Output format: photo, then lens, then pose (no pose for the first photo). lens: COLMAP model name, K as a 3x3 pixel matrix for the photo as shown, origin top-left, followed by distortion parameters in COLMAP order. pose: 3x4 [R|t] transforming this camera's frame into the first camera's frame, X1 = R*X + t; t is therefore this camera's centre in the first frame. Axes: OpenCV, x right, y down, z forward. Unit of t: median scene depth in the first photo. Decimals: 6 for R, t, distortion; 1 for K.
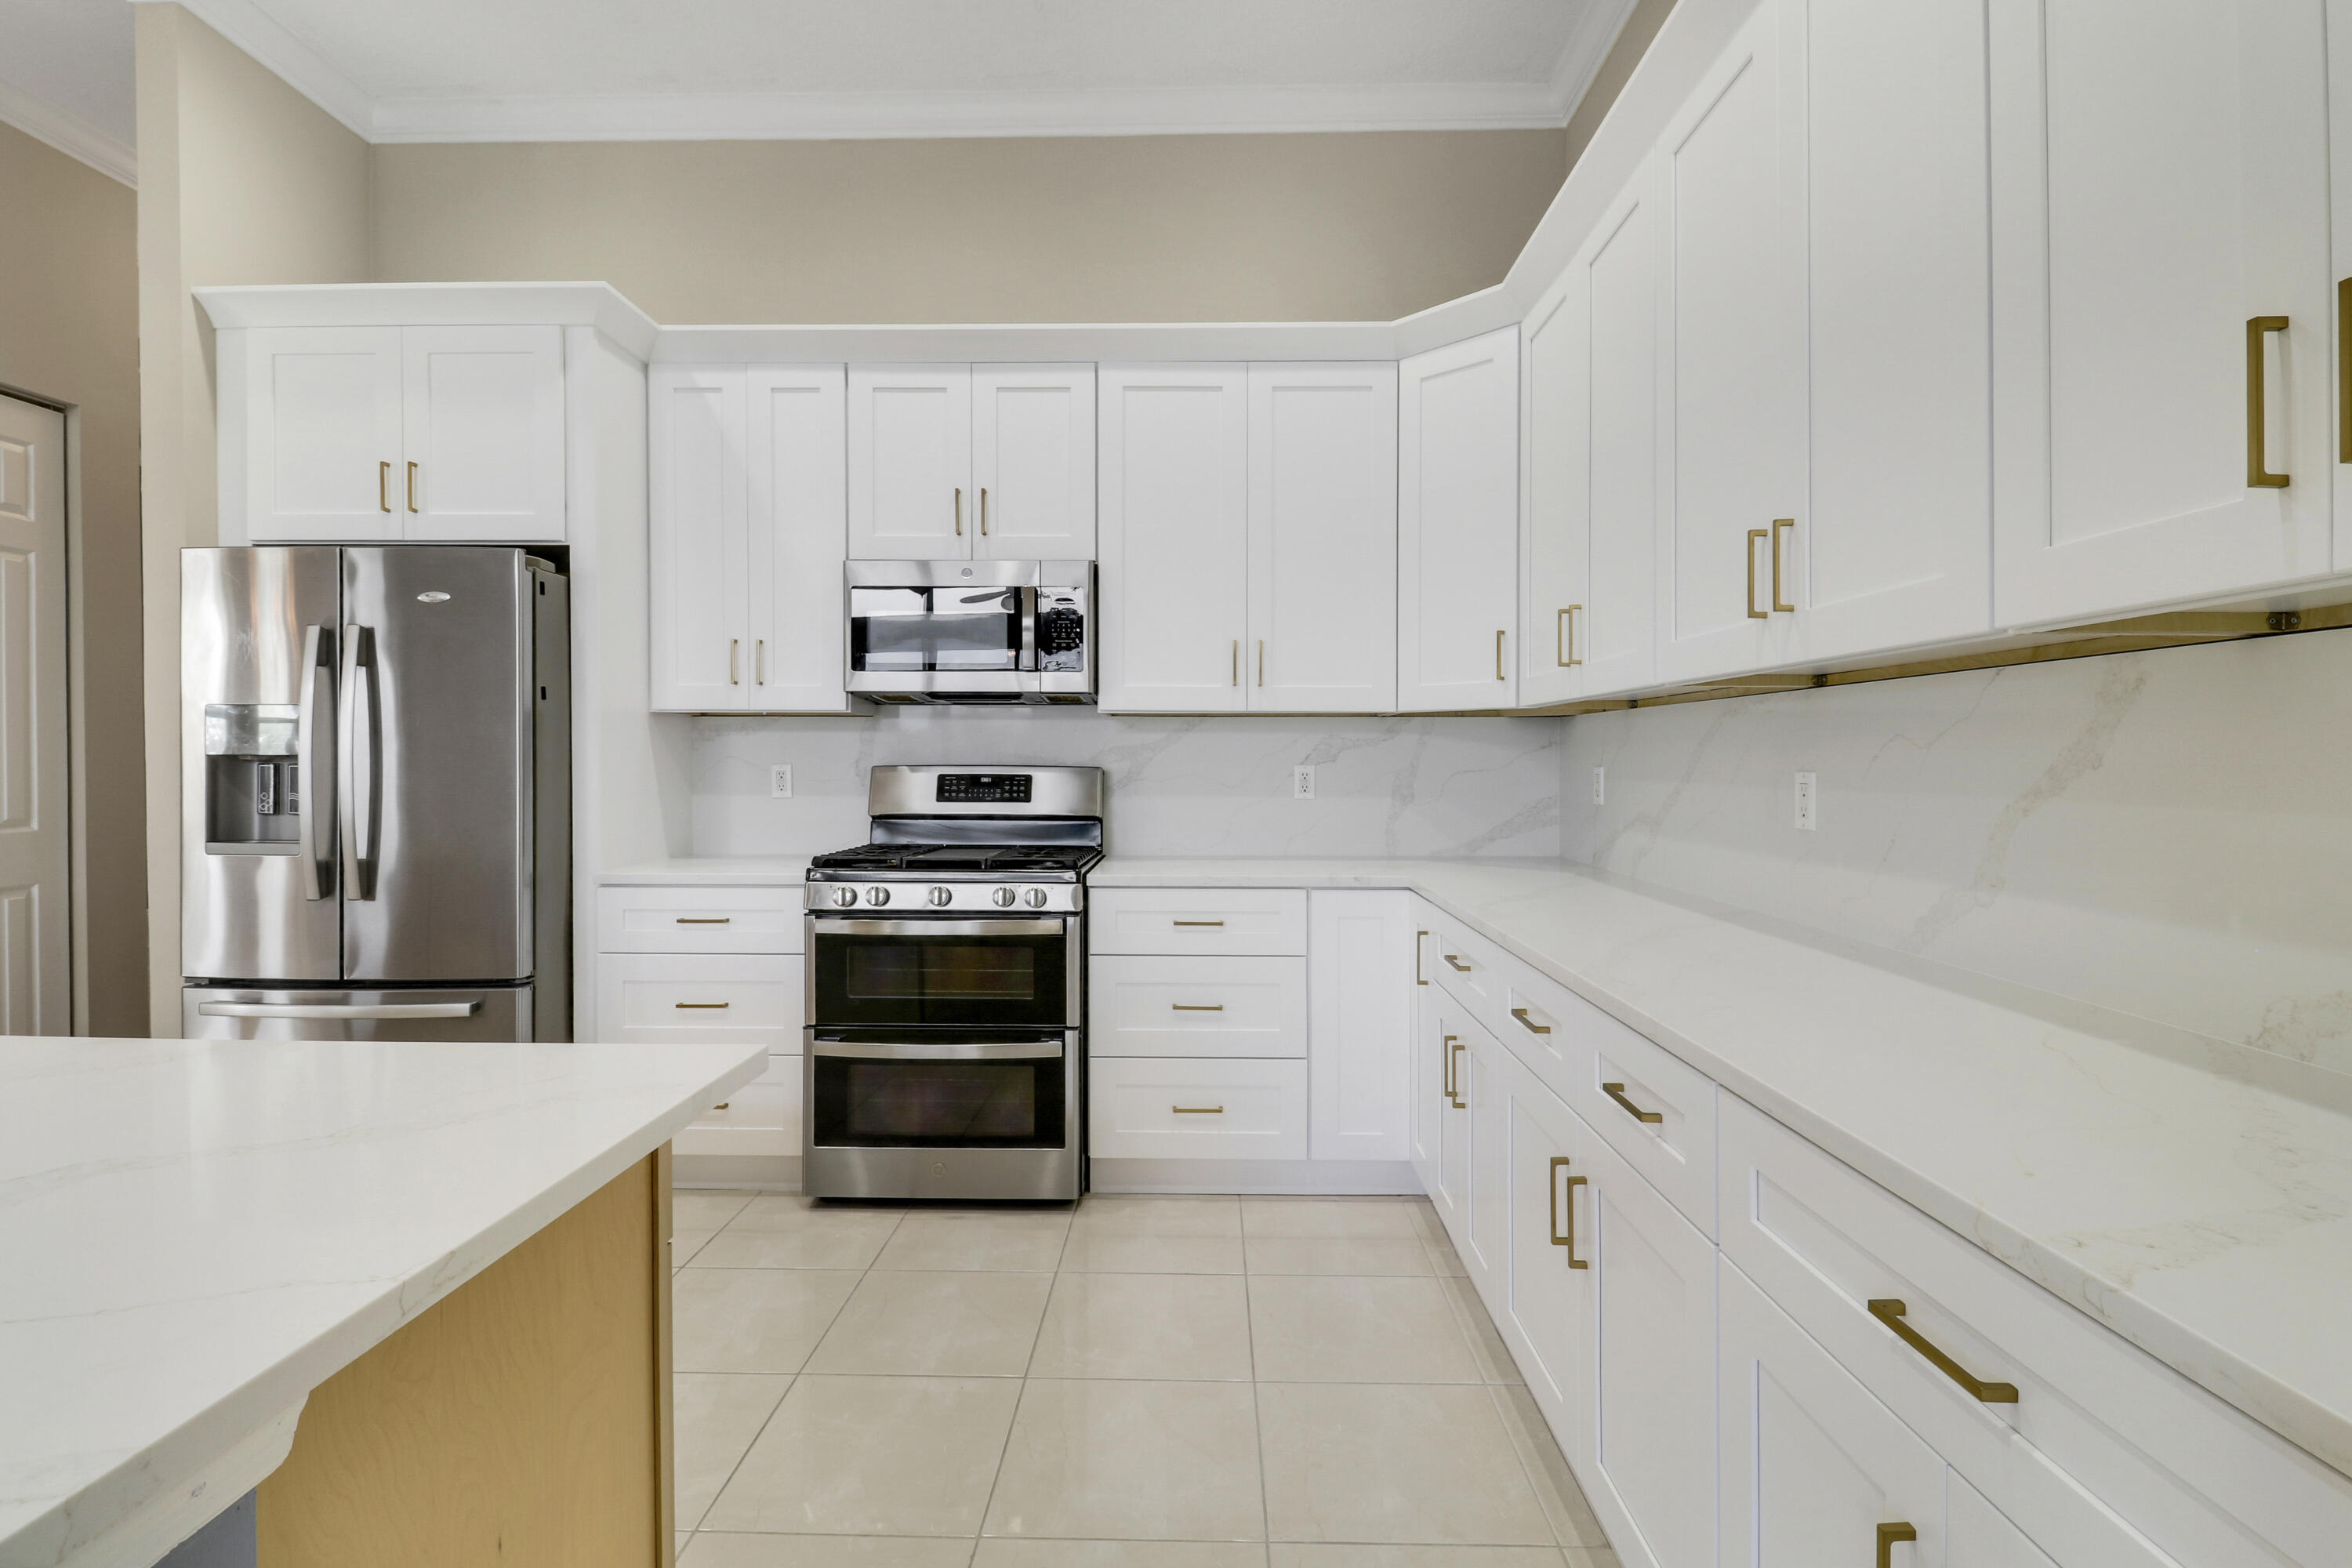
lens RADIAL K [[1091.6, 0, 1197.4], [0, 1091.6, 766.0], [0, 0, 1]] dist [0.004374, -0.015571]
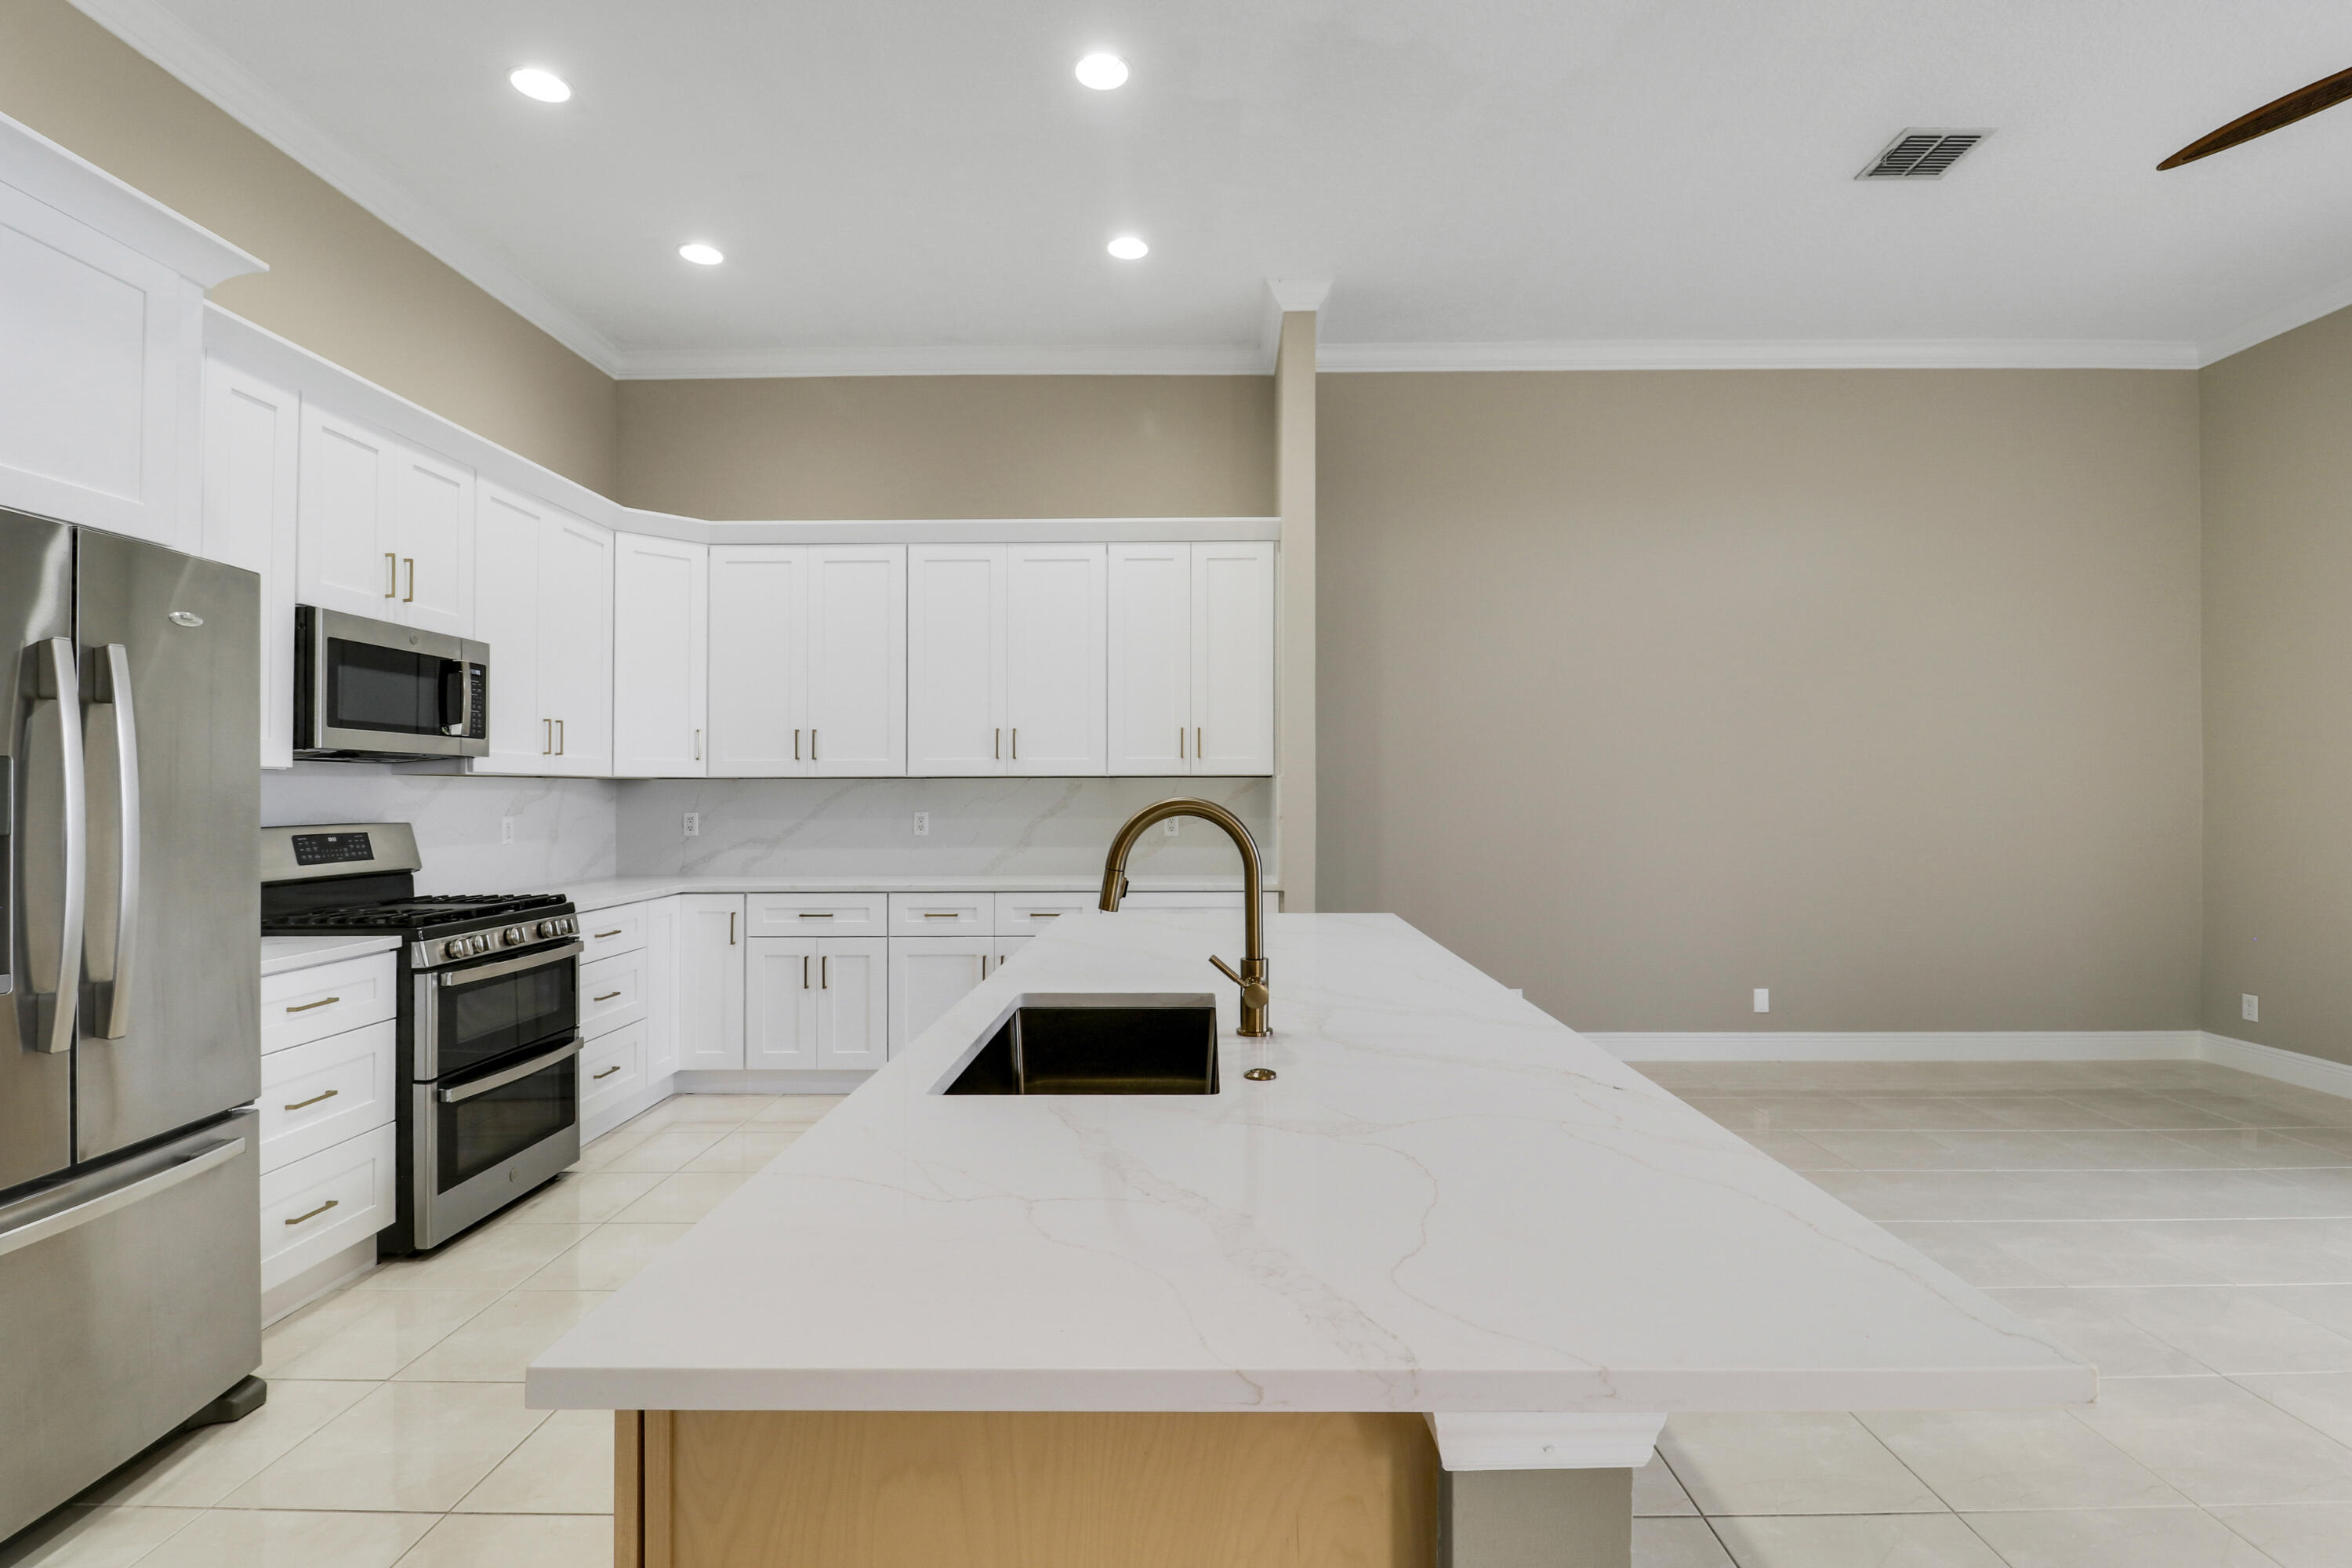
lens RADIAL K [[1108.8, 0, 1173.8], [0, 1108.8, 777.4], [0, 0, 1]] dist [0.016026, -0.020234]
pose [[0.007600, 0.010510, 0.999916, -1.271087], [0.010235, 0.999892, -0.010588, -0.026052], [-0.999919, 0.010315, 0.007492, 0.263239]]
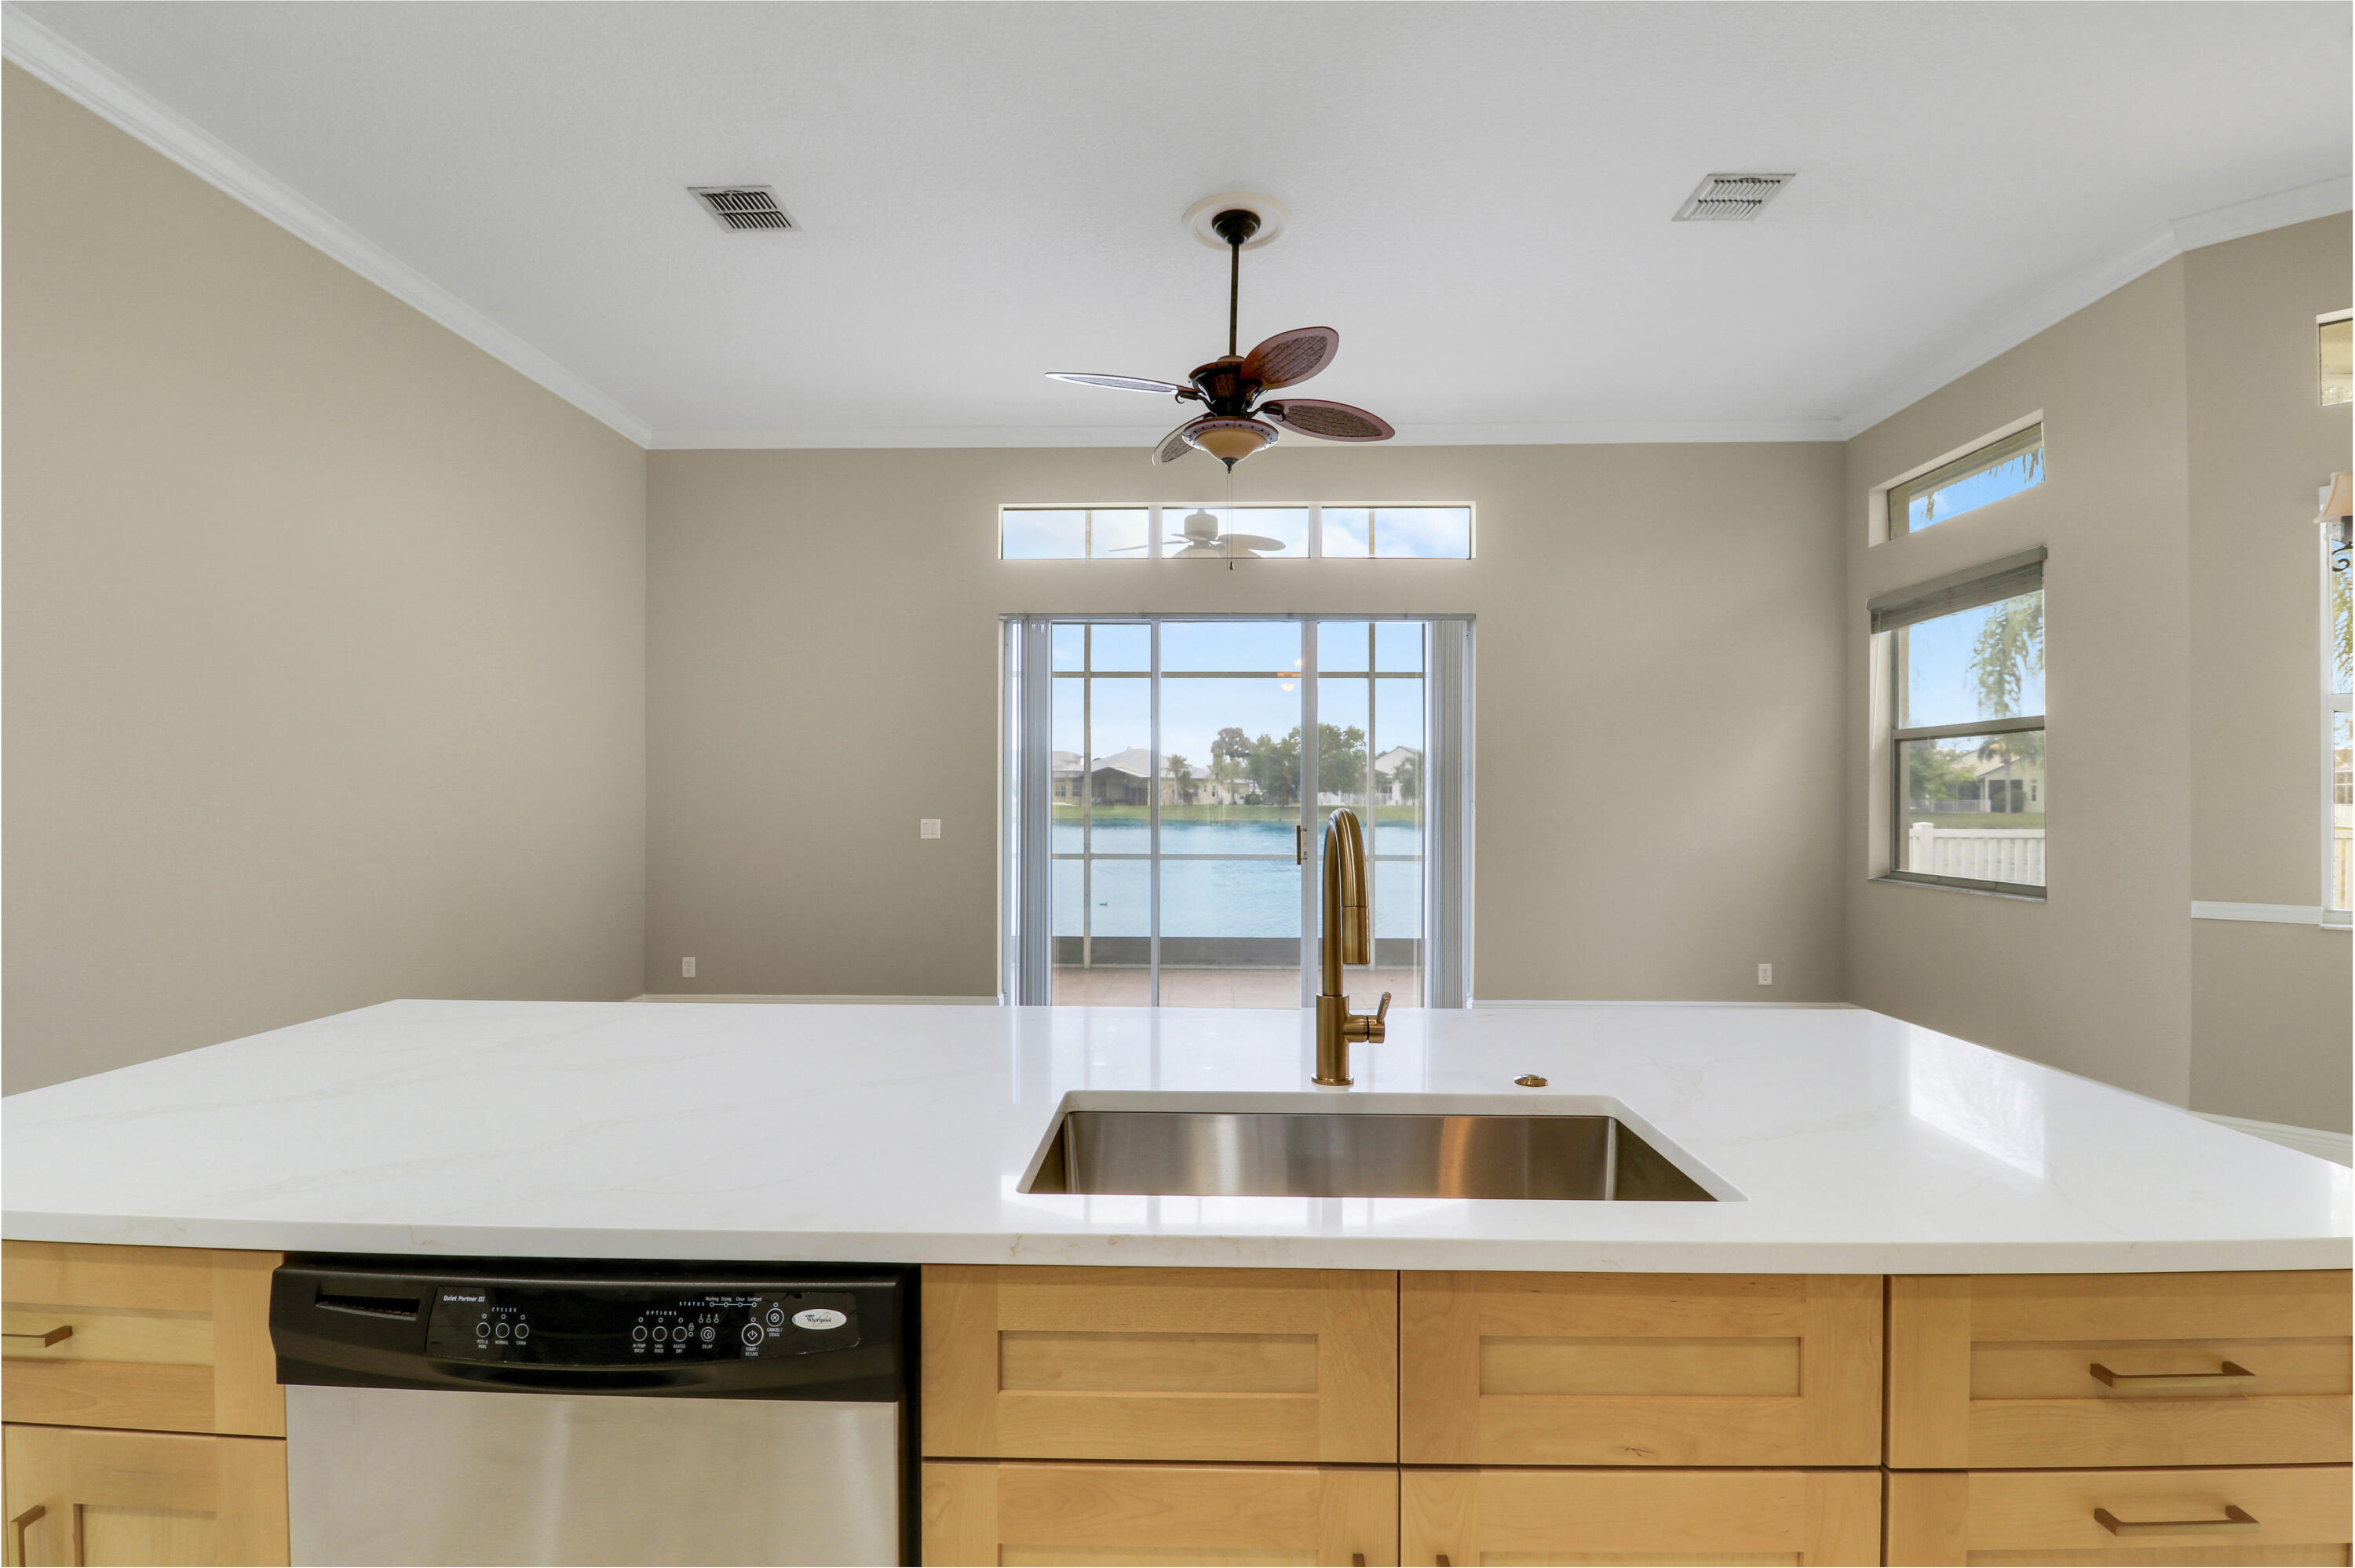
lens RADIAL K [[1084.3, 0, 1206.0], [0, 1084.3, 803.4], [0, 0, 1]] dist [0.000231, -0.015176]
pose [[-0.999960, -0.008846, -0.001332, -0.652844], [-0.008858, 0.999914, 0.009648, -0.025979], [0.001247, 0.009659, -0.999953, 0.697392]]
